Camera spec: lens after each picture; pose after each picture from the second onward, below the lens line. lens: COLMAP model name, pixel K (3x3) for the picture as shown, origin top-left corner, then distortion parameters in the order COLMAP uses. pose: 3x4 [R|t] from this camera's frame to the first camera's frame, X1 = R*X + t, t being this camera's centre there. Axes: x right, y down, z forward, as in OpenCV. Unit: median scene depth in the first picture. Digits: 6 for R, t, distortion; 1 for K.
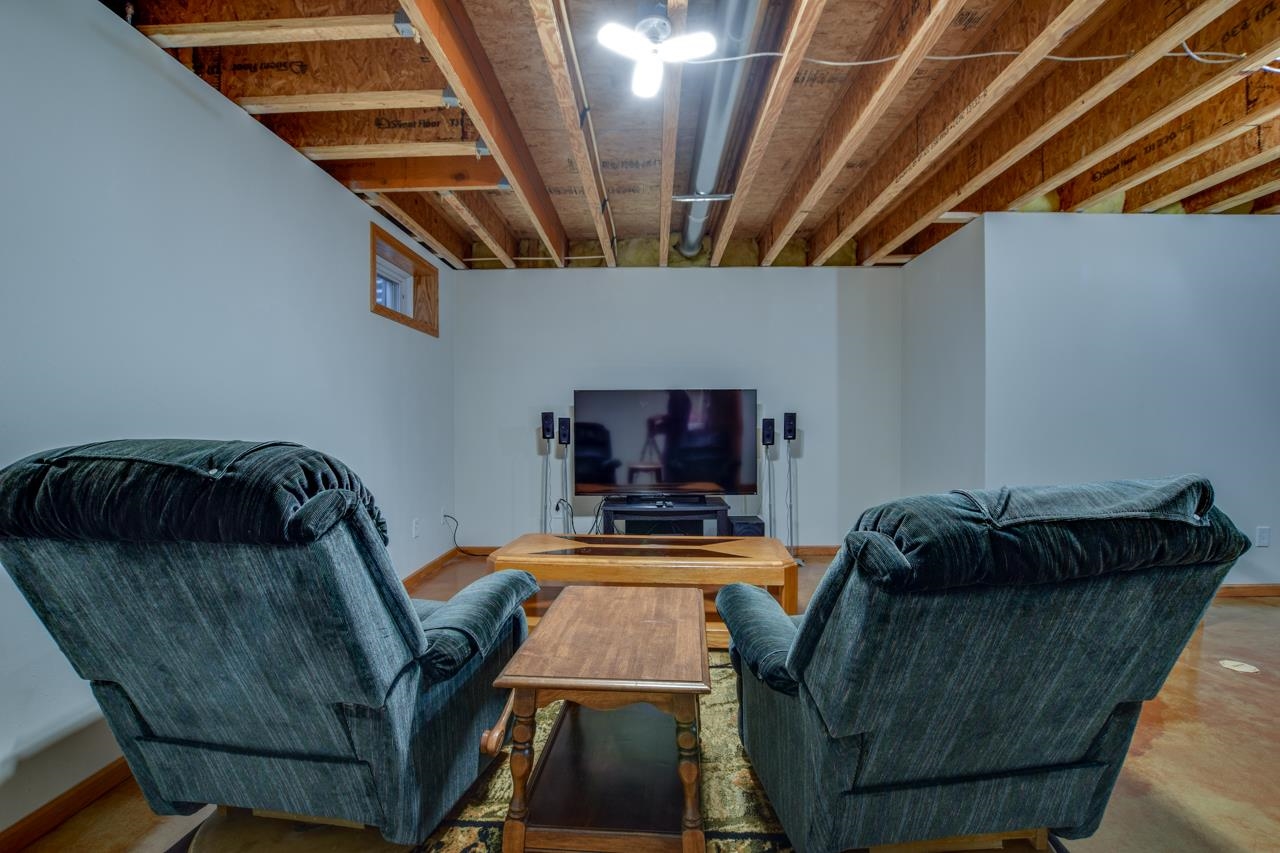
lens RADIAL K [[570.3, 0, 637.5], [0, 570.3, 421.9], [0, 0, 1]] dist [-0.021413, -0.000081]
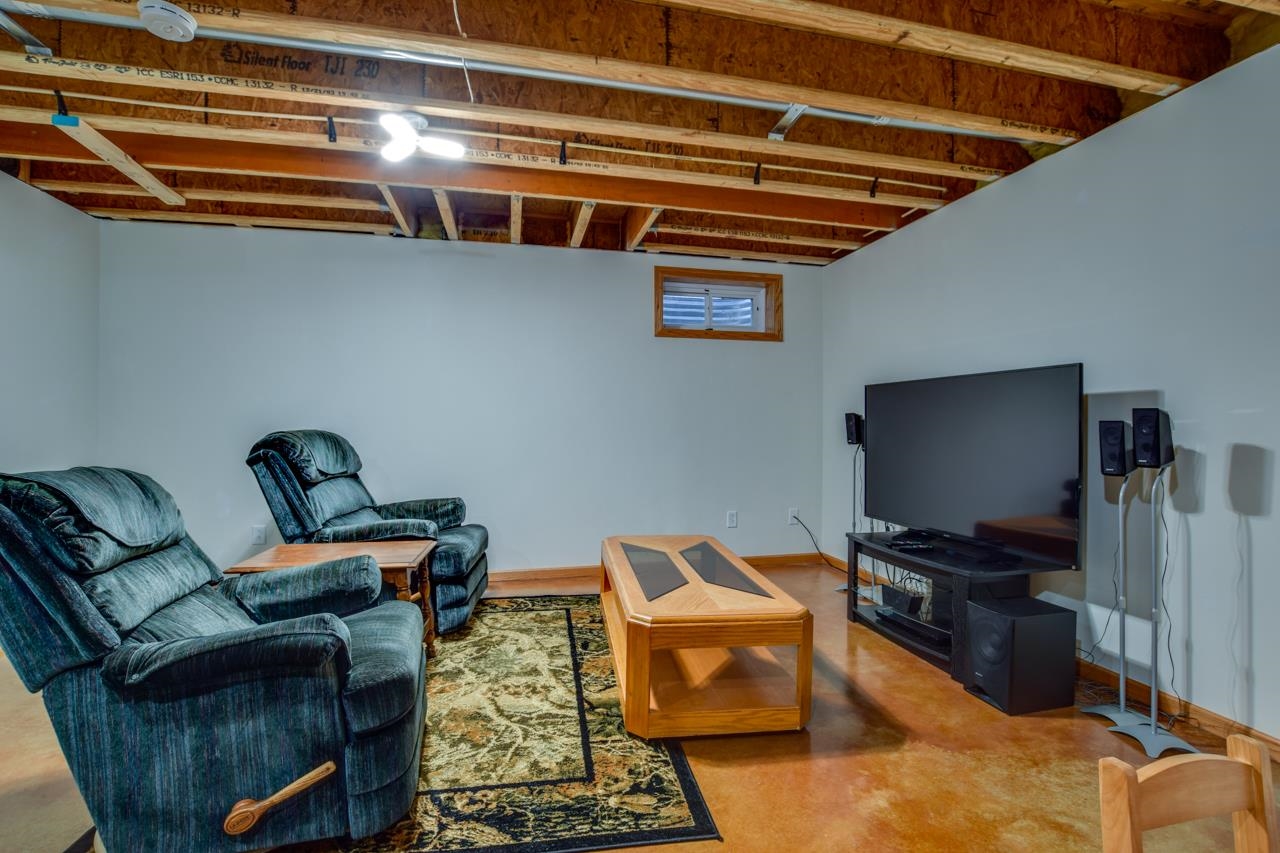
lens RADIAL K [[570.3, 0, 637.5], [0, 570.3, 421.9], [0, 0, 1]] dist [-0.021413, -0.000081]
pose [[0.252151, 0.004847, -0.967676, 0.764632], [-0.006088, 0.999976, 0.003423, -0.004612], [0.967669, 0.005029, 0.252174, 0.632491]]
